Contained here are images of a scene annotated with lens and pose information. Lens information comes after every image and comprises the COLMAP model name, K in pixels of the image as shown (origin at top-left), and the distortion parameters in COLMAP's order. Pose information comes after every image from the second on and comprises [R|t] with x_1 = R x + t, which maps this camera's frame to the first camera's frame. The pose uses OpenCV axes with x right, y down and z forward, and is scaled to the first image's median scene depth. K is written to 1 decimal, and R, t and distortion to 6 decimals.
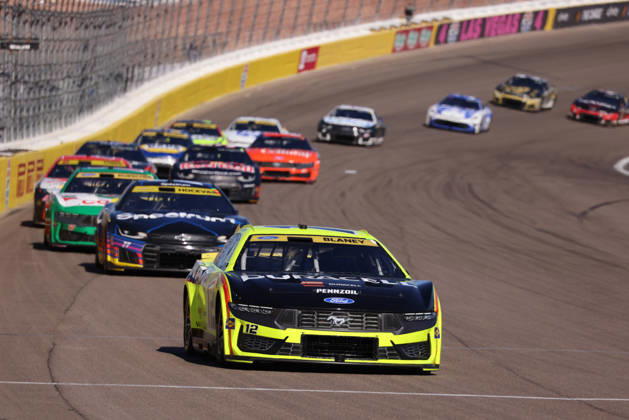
lens RADIAL K [[4500.4, 0, 314.5], [0, 4500.4, 210.0], [0, 0, 1]] dist [0.222544, -22.610298]
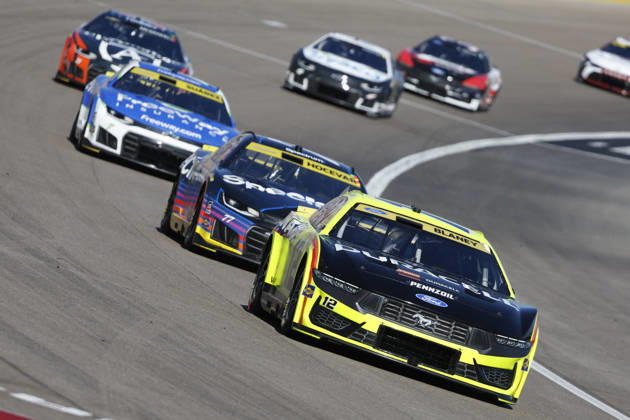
lens RADIAL K [[4507.6, 0, 315.0], [0, 4507.6, 210.0], [0, 0, 1]] dist [0.222544, -22.610298]
pose [[0.959025, 0.282811, -0.017009, -0.006624], [-0.282559, 0.959120, 0.015780, -0.004748], [0.020776, -0.010328, 0.999731, 0.099671]]
